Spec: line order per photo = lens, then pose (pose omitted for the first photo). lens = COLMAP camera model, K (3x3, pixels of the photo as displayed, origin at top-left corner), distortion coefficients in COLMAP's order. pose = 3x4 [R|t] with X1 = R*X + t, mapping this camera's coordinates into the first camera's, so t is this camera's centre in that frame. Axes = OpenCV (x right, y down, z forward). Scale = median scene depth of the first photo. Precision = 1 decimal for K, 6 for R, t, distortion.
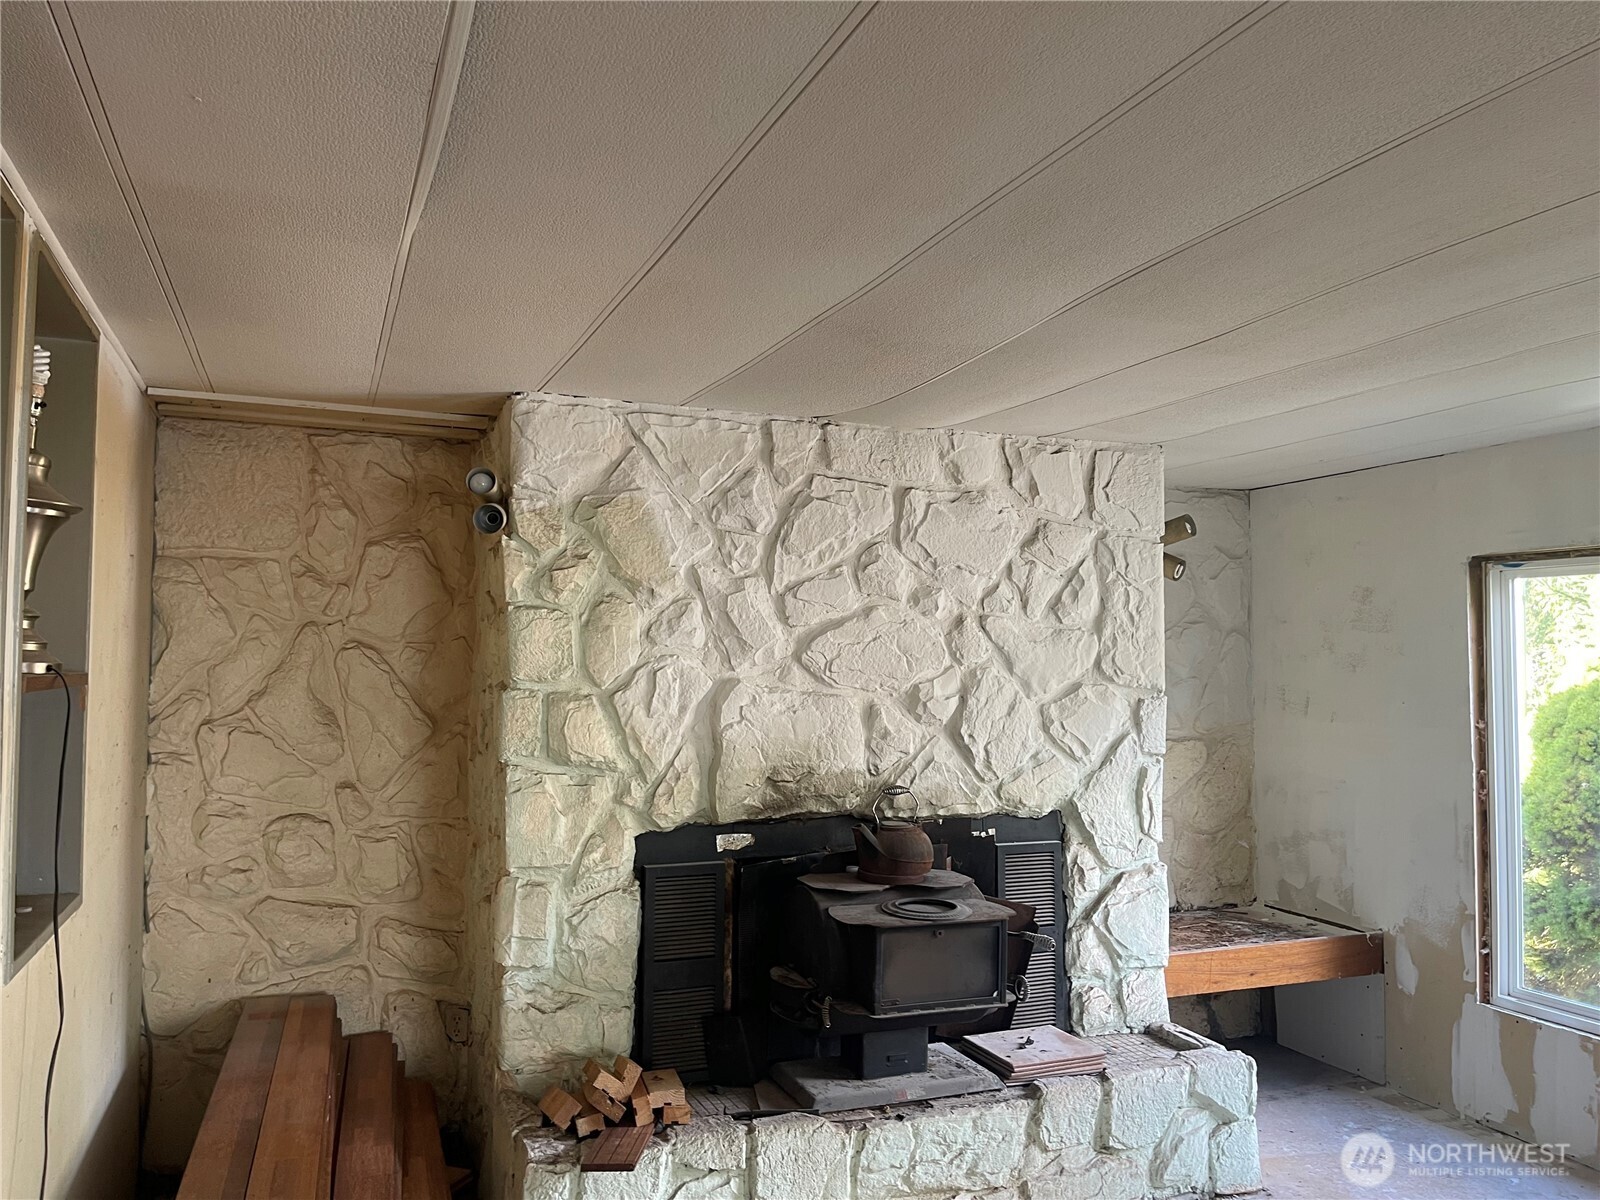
lens RADIAL K [[1197.5, 0, 805.0], [0, 1197.5, 603.6], [0, 0, 1]] dist [0.067371, -0.087230]
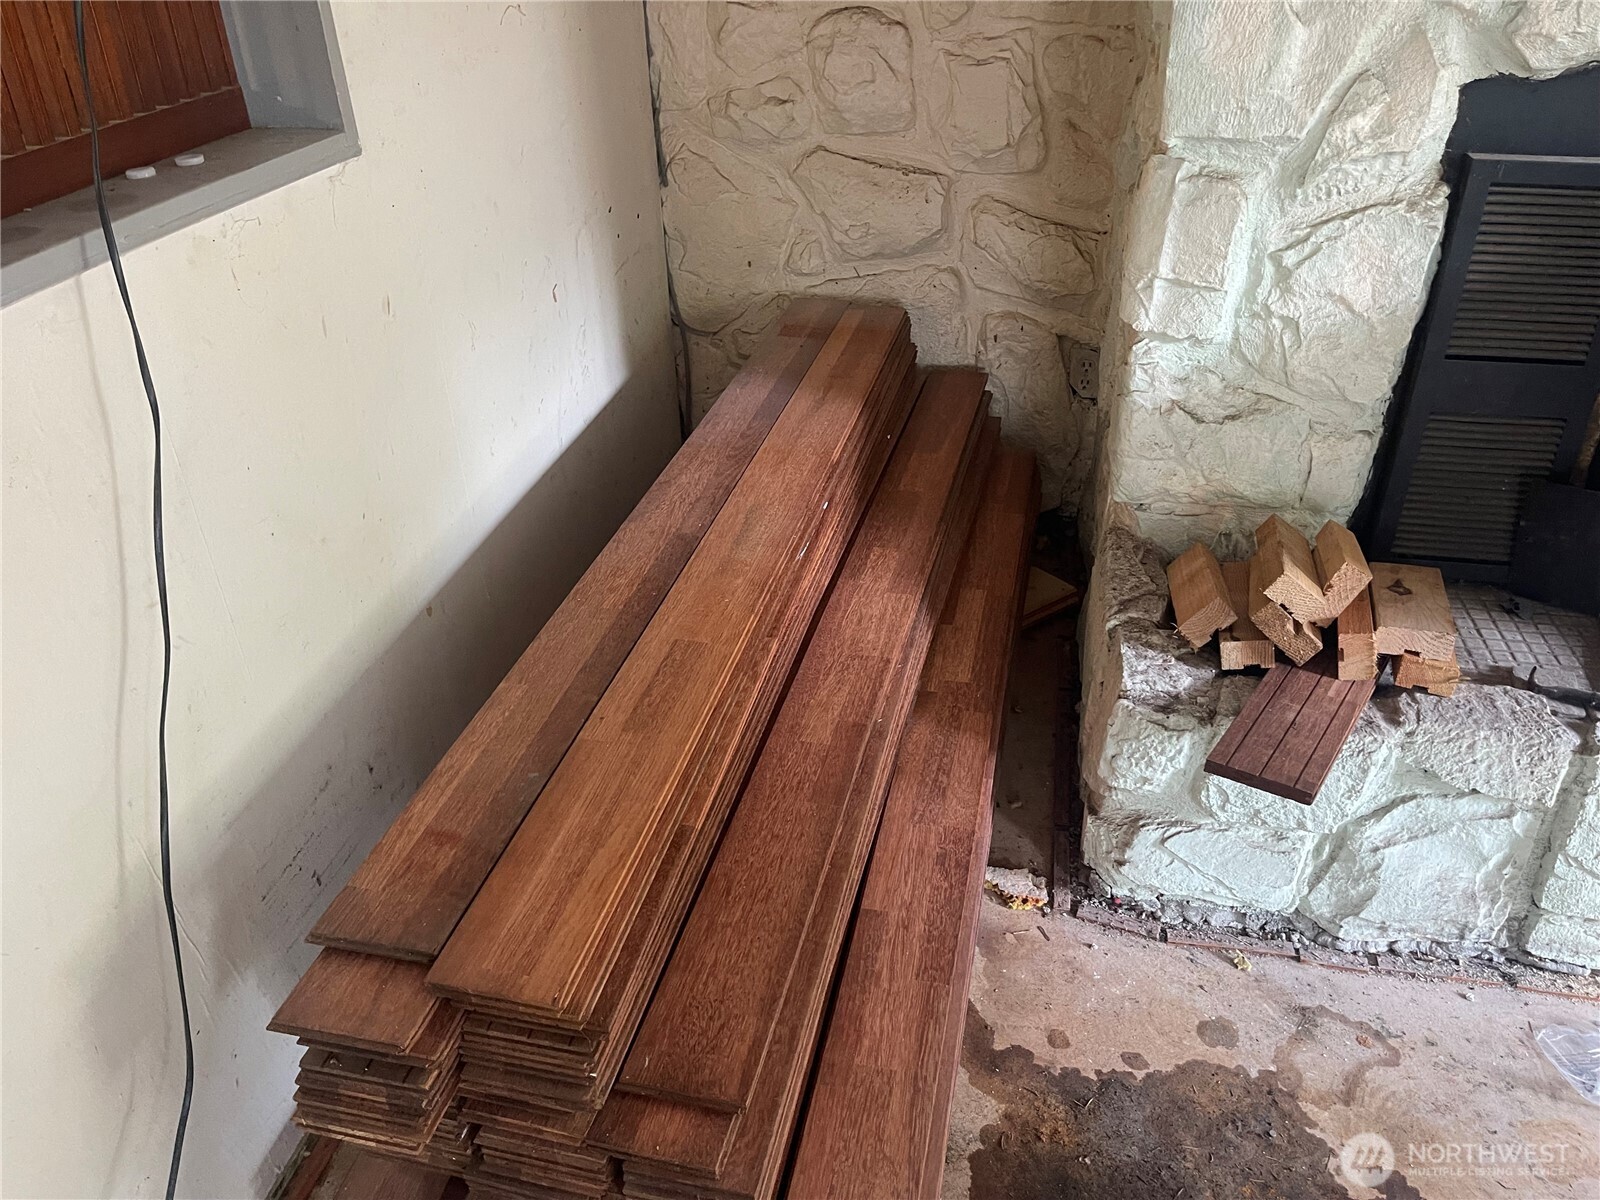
lens RADIAL K [[1197.5, 0, 805.0], [0, 1197.5, 603.6], [0, 0, 1]] dist [0.067371, -0.087230]
pose [[0.837663, 0.266217, -0.476916, -0.081603], [0.053759, 0.828747, 0.557035, 0.091880], [0.543535, -0.492246, 0.679900, 0.476663]]
